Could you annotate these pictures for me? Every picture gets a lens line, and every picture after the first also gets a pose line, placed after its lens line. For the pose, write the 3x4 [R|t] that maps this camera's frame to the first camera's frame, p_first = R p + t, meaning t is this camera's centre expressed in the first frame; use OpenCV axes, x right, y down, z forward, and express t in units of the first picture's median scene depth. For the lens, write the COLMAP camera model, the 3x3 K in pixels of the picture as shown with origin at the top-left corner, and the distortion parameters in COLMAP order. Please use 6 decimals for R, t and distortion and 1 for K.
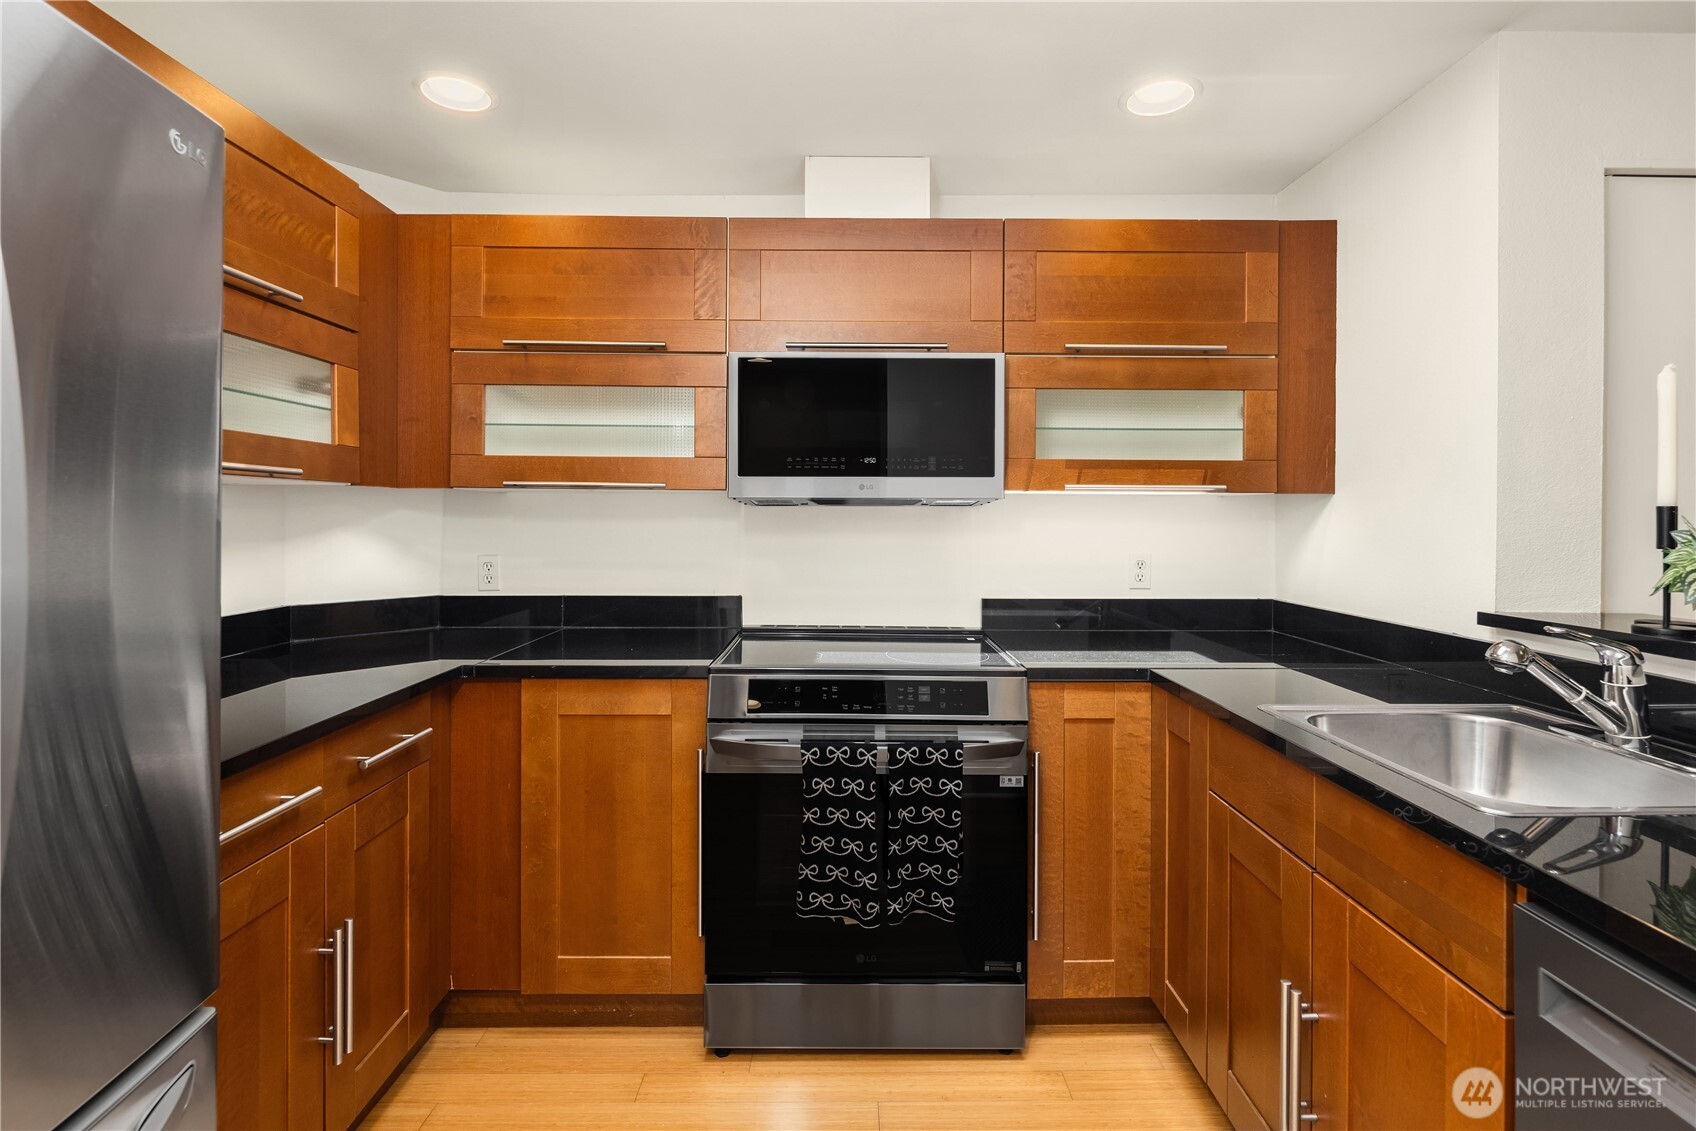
lens RADIAL K [[818.3, 0, 856.0], [0, 818.3, 509.6], [0, 0, 1]] dist [0.003002, -0.004040]
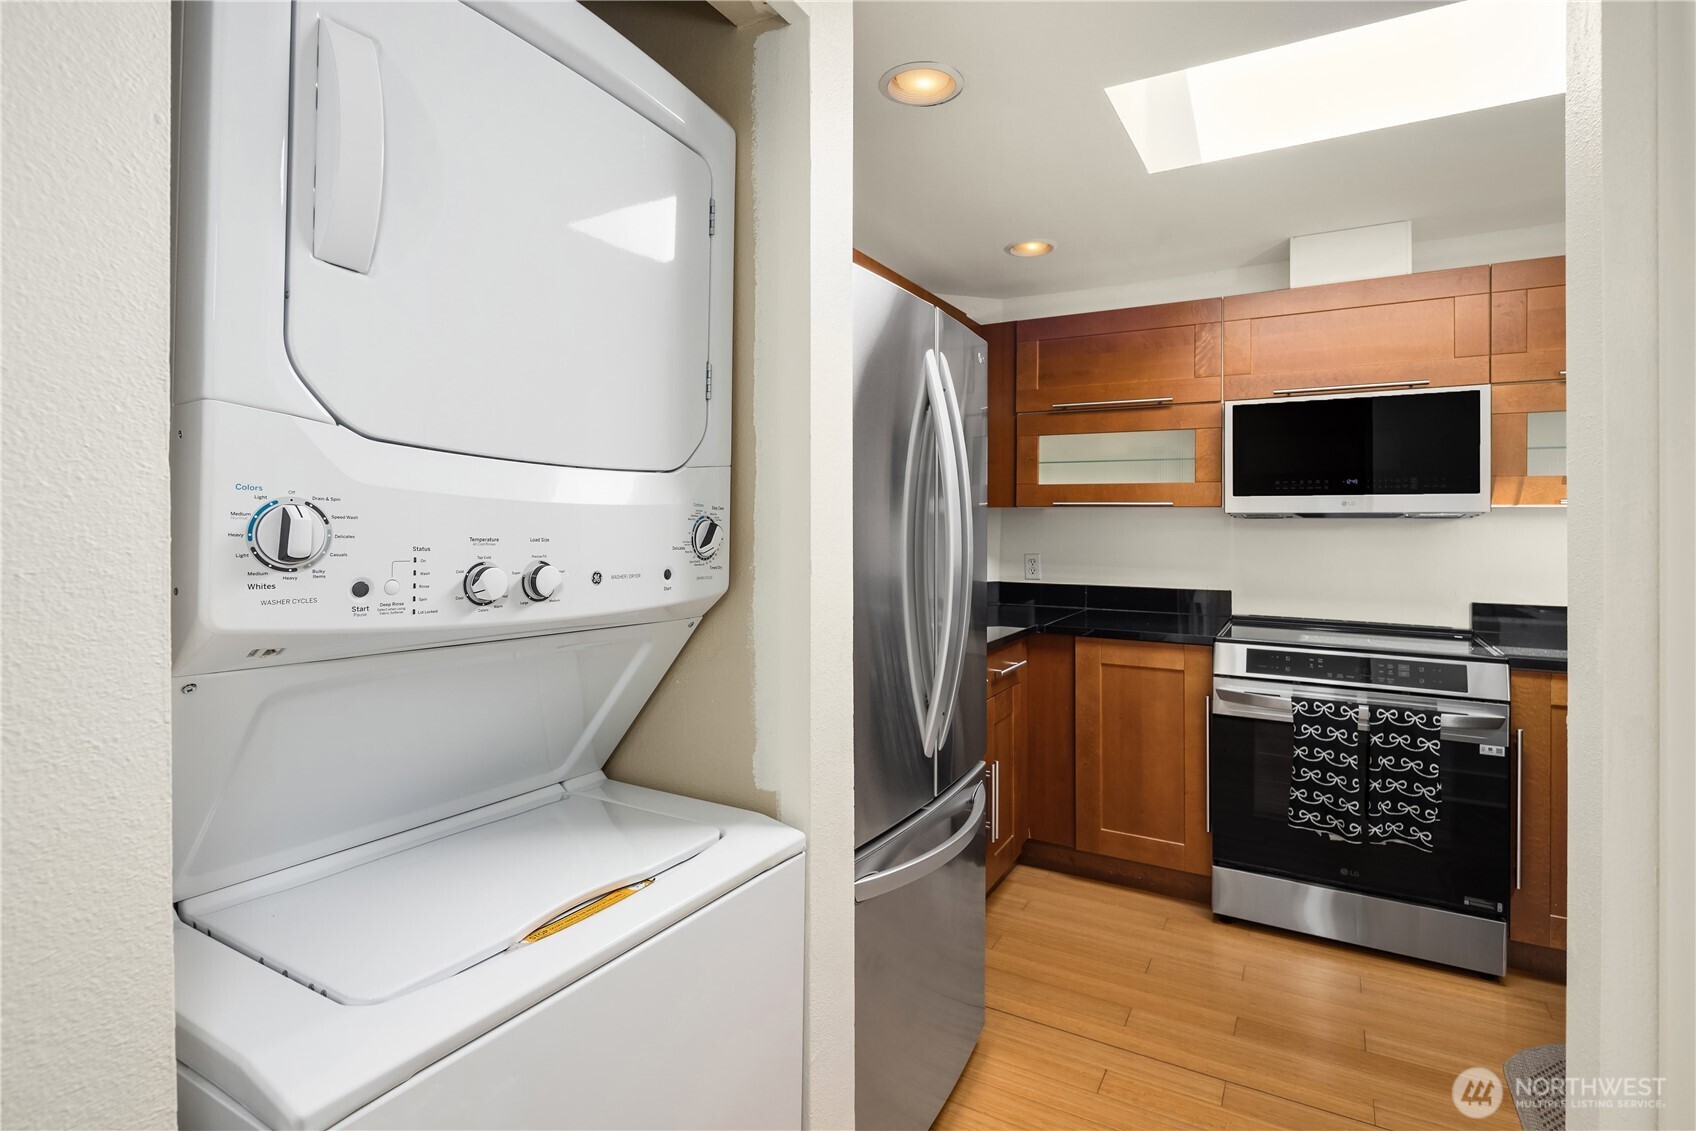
lens RADIAL K [[818.3, 0, 843.8], [0, 818.3, 519.9], [0, 0, 1]] dist [0.003002, -0.004040]
pose [[0.857933, -0.002195, -0.513757, -0.007033], [0.003688, 0.999991, 0.001885, -0.009625], [0.513749, -0.003512, 0.857934, -0.503274]]
